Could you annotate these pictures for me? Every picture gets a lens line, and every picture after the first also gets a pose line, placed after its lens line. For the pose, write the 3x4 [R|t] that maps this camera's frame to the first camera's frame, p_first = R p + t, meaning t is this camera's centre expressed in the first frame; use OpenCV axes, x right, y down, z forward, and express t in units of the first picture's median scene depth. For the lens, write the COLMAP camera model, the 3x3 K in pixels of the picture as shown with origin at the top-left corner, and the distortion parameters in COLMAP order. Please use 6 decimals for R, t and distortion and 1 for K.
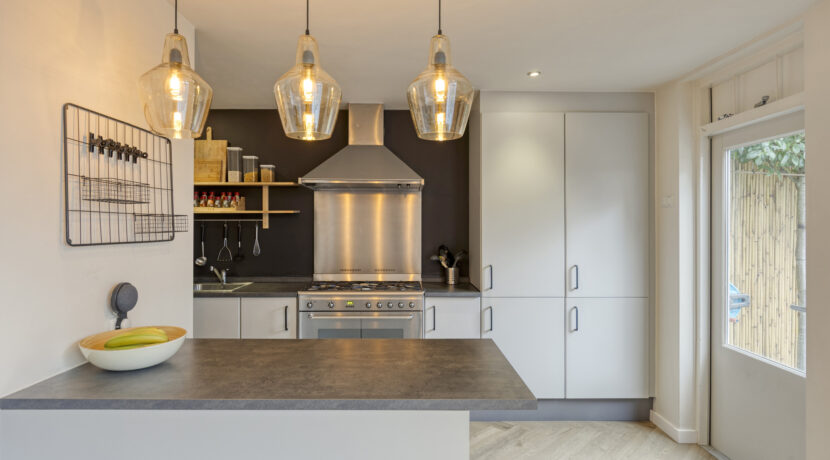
lens RADIAL K [[442.4, 0, 416.2], [0, 442.4, 229.1], [0, 0, 1]] dist [-0.005802, 0.002286]
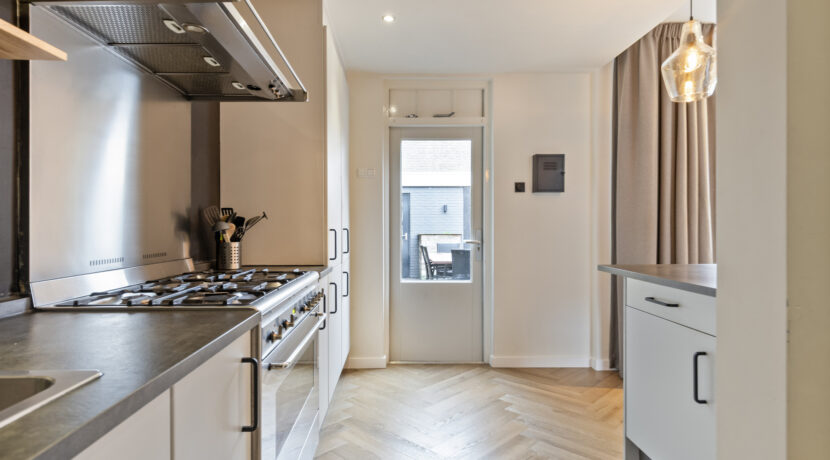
lens RADIAL K [[442.4, 0, 413.1], [0, 442.4, 225.9], [0, 0, 1]] dist [-0.005802, 0.002286]
pose [[0.019659, -0.006247, 0.999787, -0.670538], [0.009273, 0.999939, 0.006066, 0.080014], [-0.999764, 0.009152, 0.019715, 0.929628]]
